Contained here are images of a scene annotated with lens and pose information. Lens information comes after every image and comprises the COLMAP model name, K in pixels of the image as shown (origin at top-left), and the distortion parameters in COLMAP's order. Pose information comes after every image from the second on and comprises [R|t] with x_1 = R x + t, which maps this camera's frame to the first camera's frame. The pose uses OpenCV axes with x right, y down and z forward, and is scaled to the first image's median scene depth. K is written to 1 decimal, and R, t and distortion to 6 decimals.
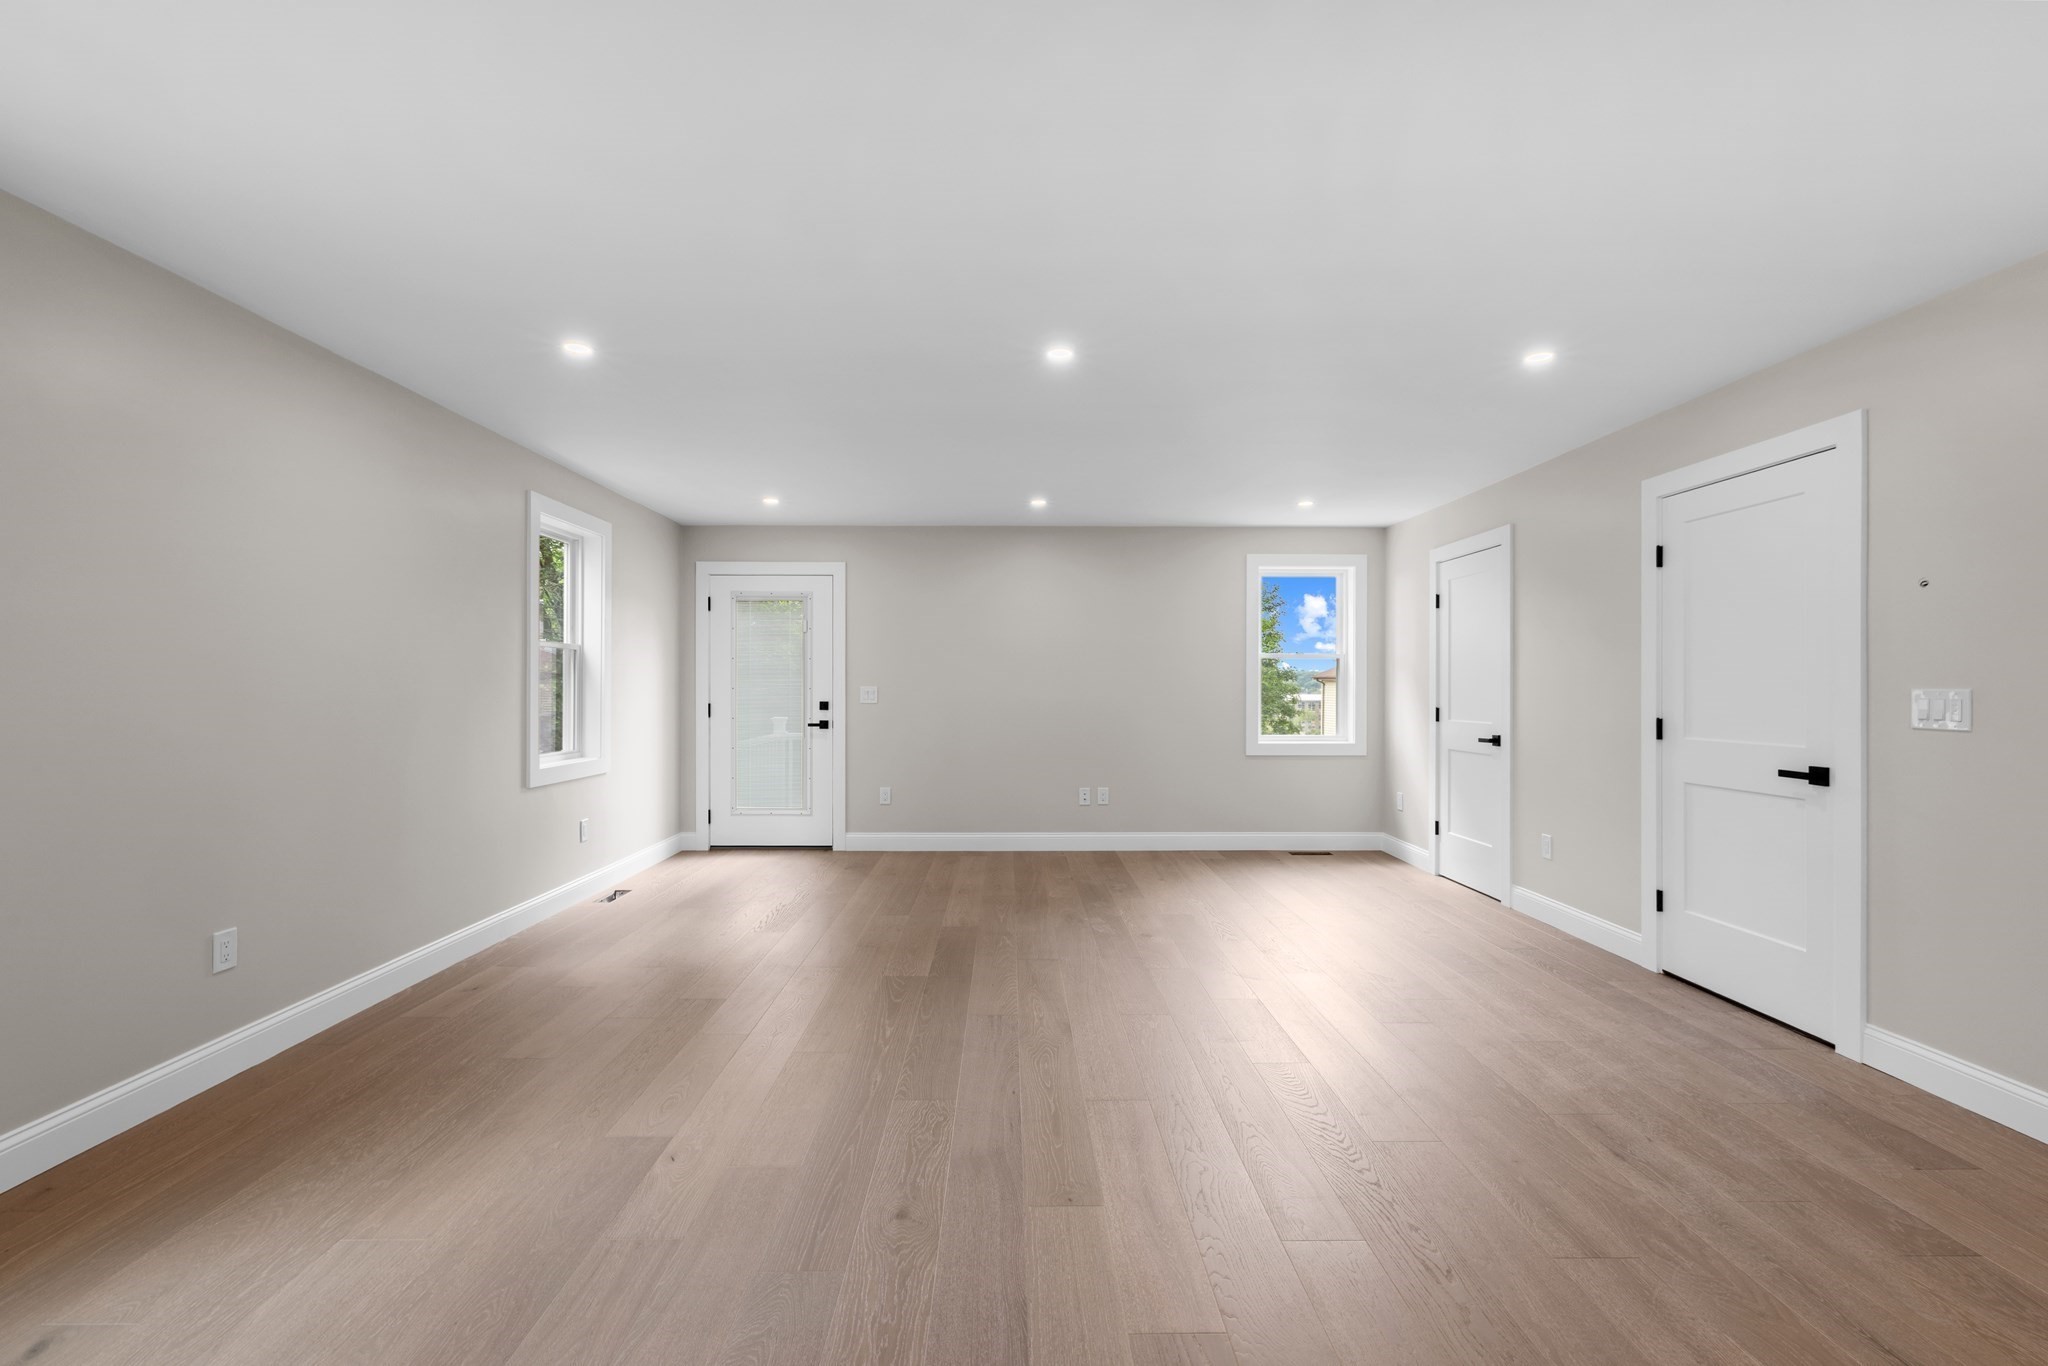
lens RADIAL K [[879.2, 0, 1024.0], [0, 879.2, 683.0], [0, 0, 1]] dist [-0.000125, 0.000012]
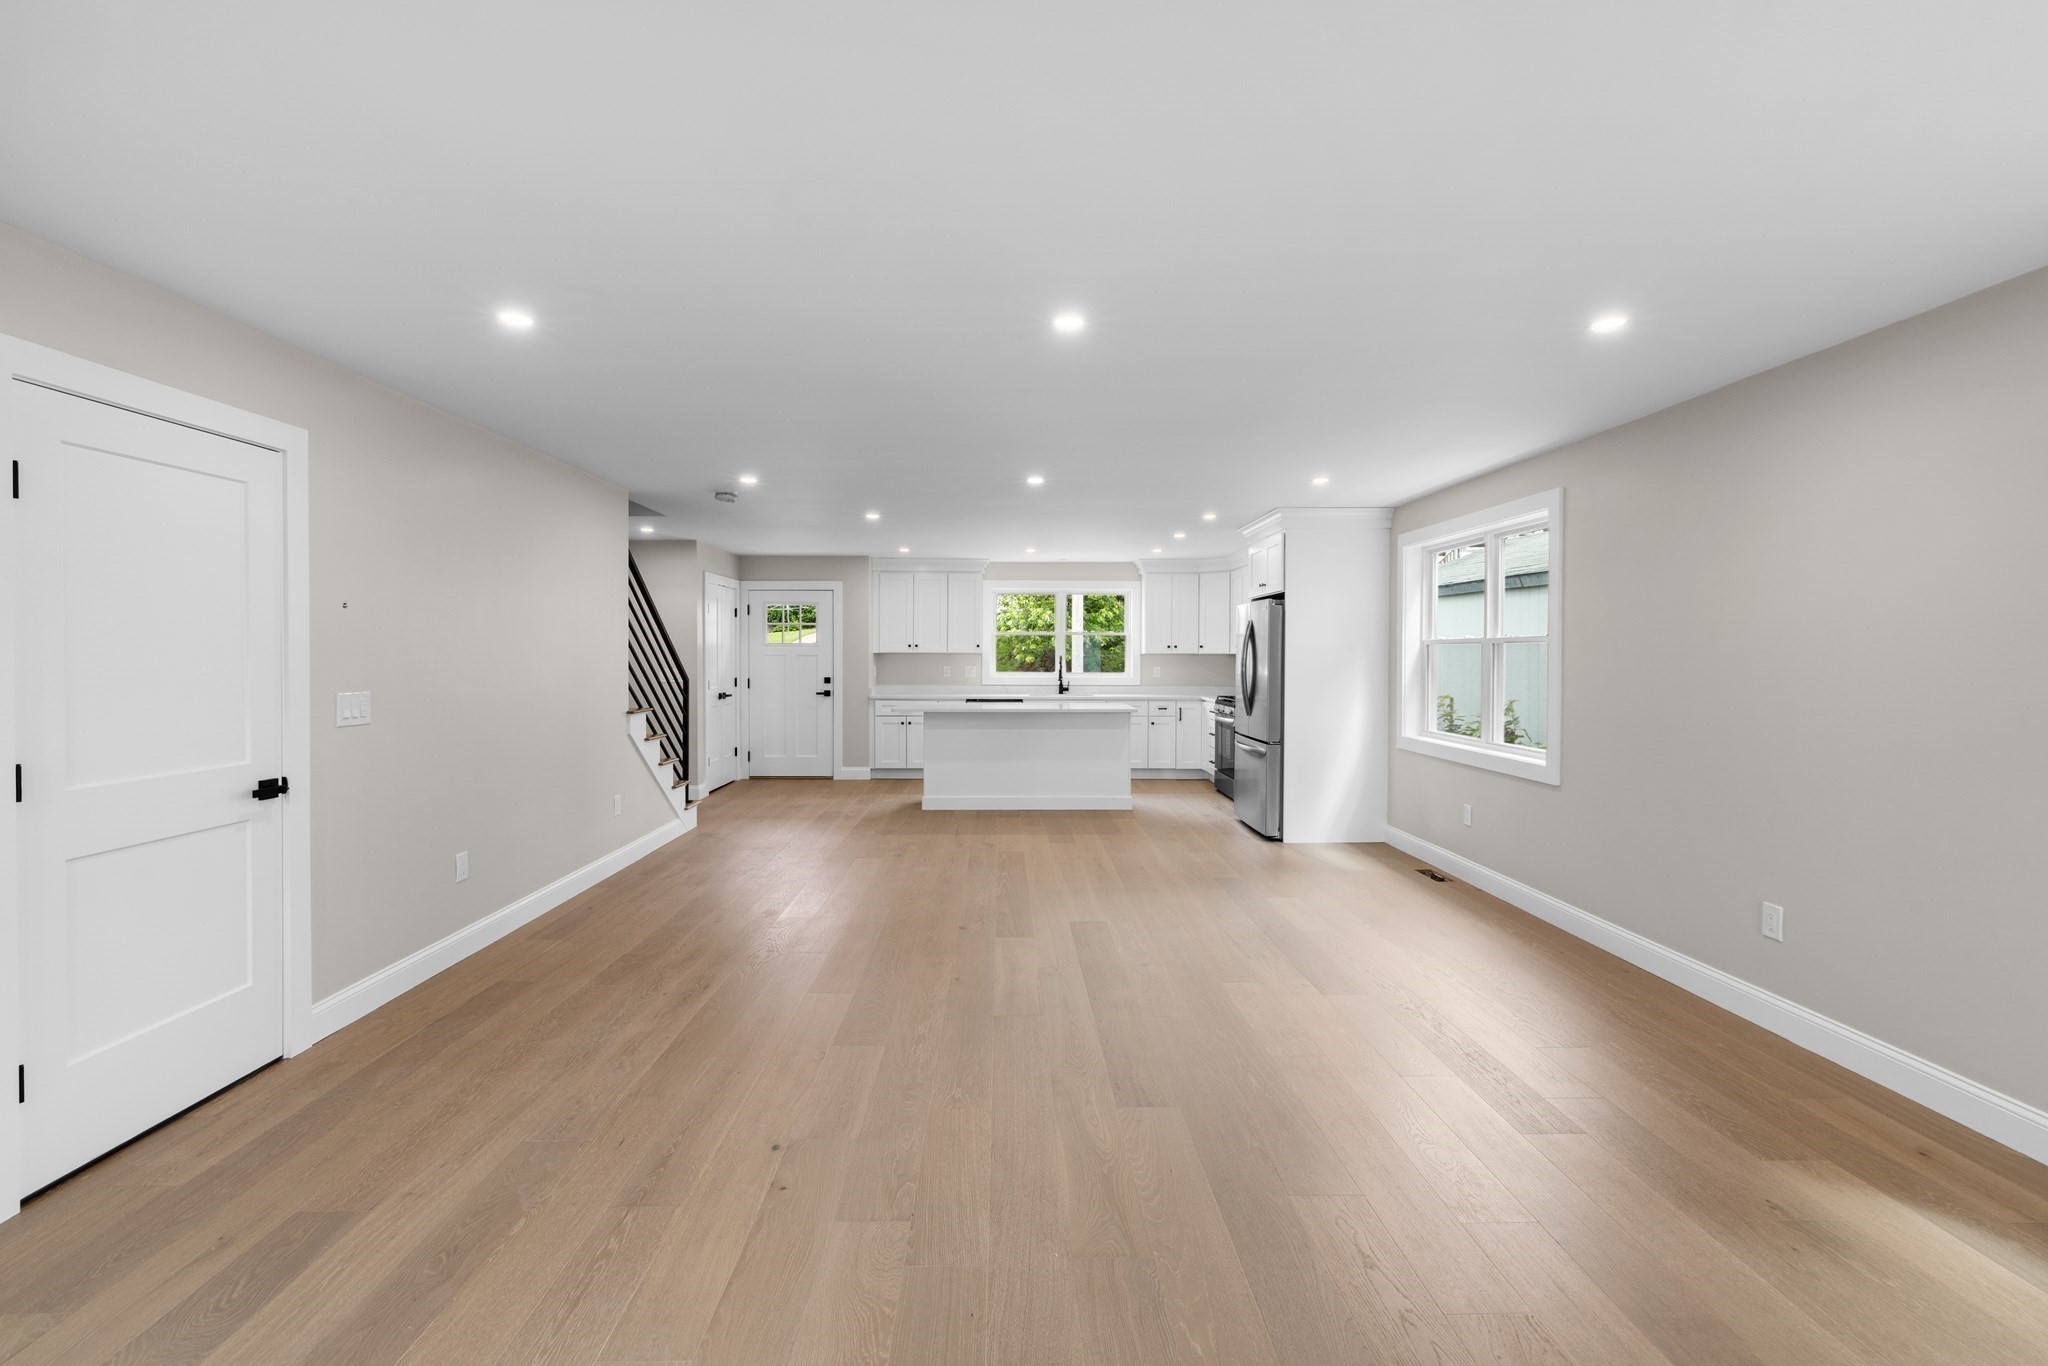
lens RADIAL K [[890.7, 0, 1017.2], [0, 890.7, 660.1], [0, 0, 1]] dist [0.000111, 0.000118]
pose [[-0.999976, -0.005514, -0.004119, 0.104772], [-0.005516, 0.999985, 0.000397, -0.039759], [0.004117, 0.000420, -0.999991, 2.064767]]
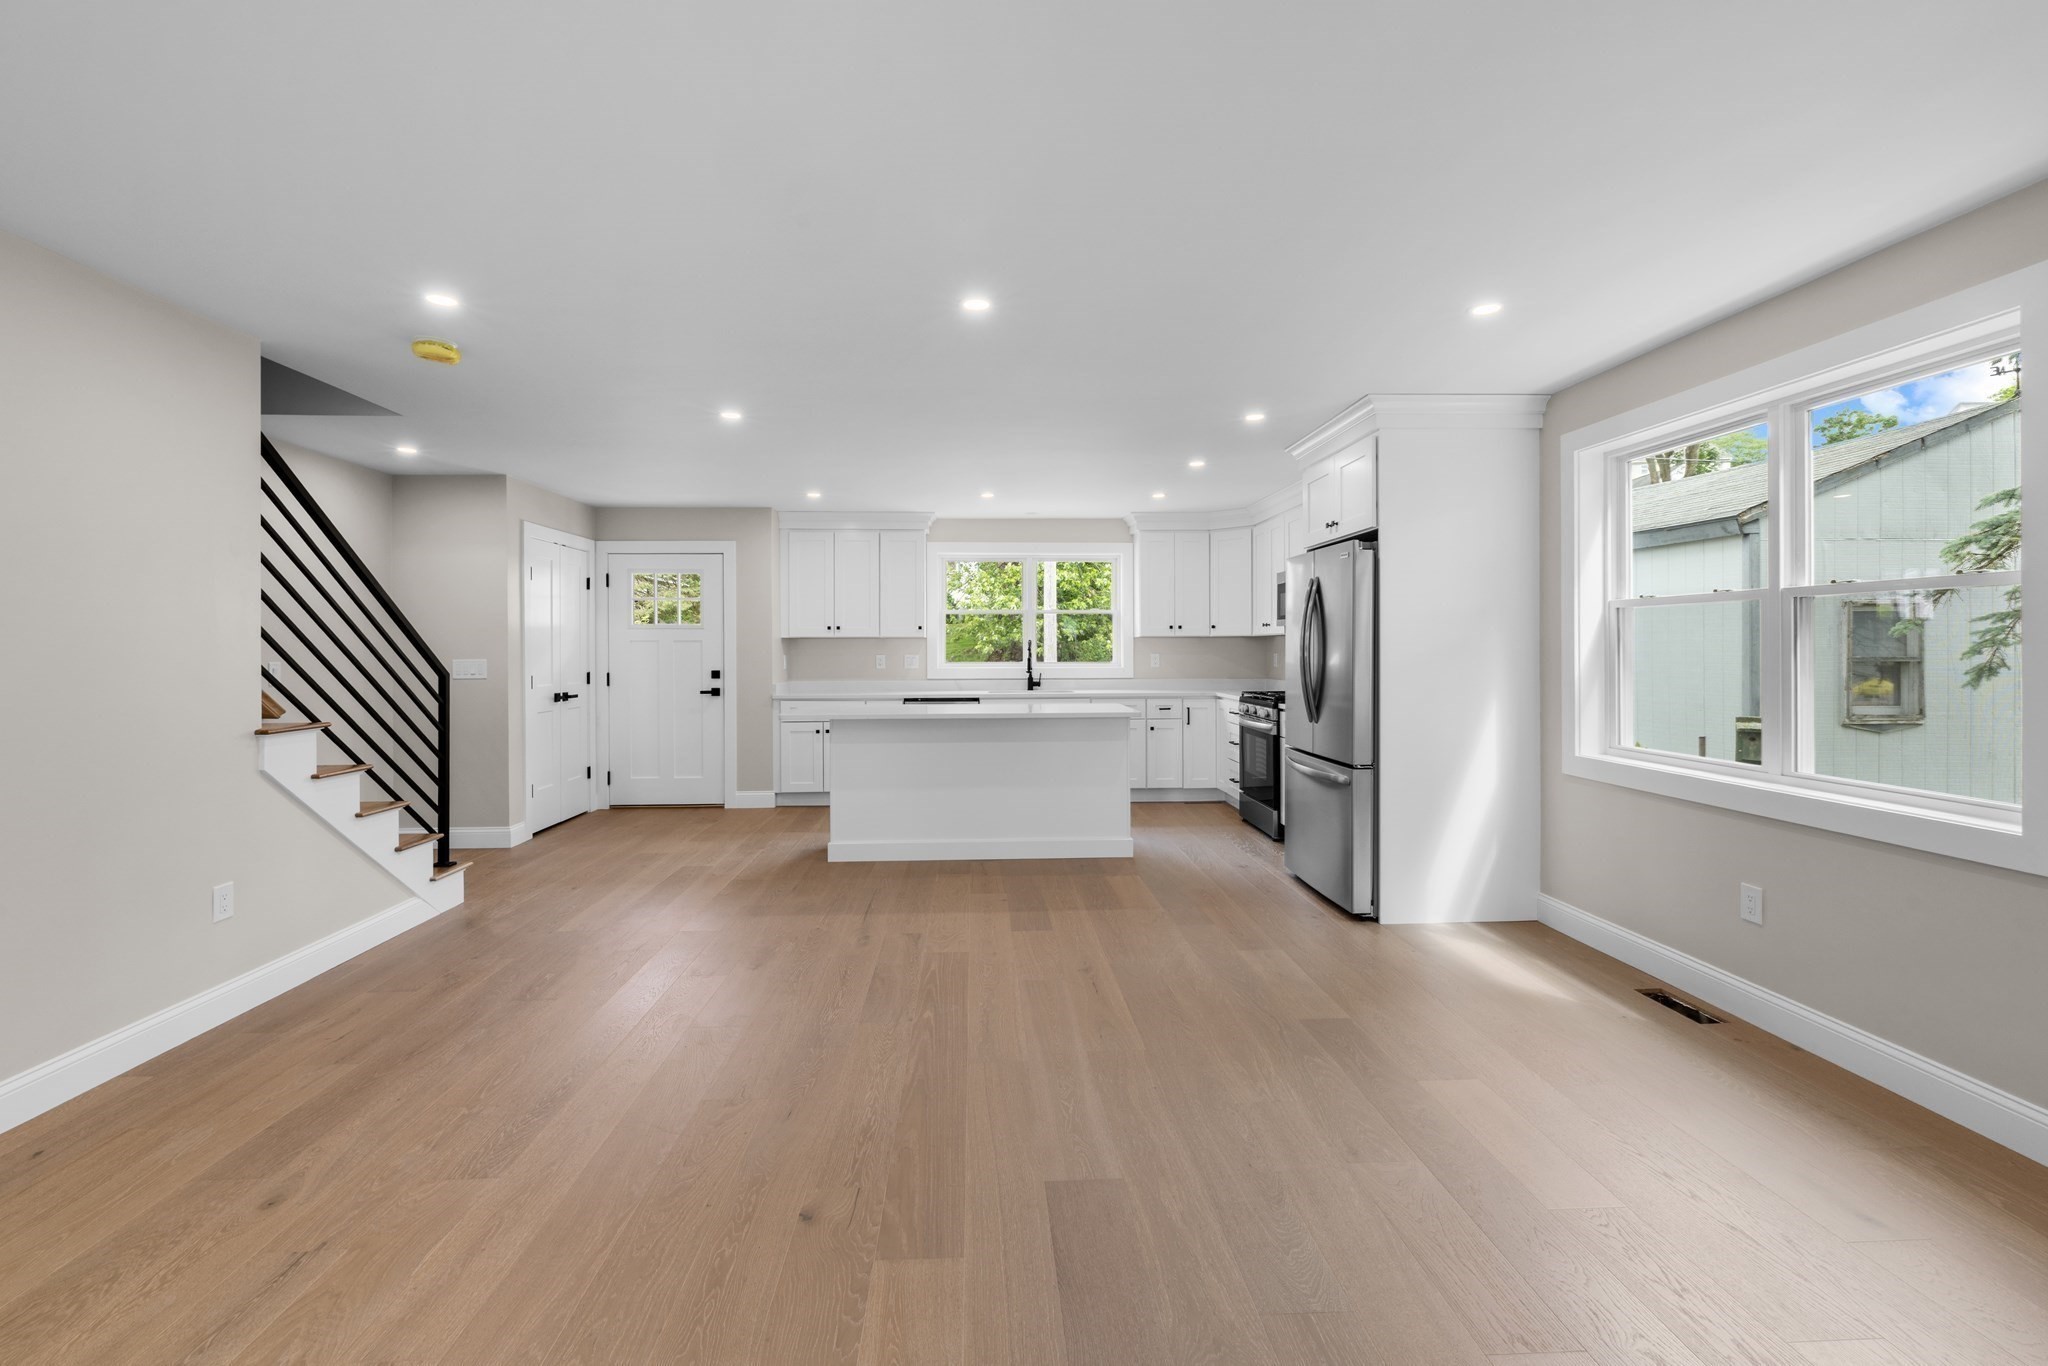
lens RADIAL K [[890.8, 0, 1013.6], [0, 890.8, 645.3], [0, 0, 1]] dist [-0.001040, -0.000075]
pose [[-0.999497, 0.001177, -0.031679, 0.052170], [0.001488, 0.999951, -0.009799, -0.014537], [0.031666, -0.009841, -0.999450, 1.230895]]
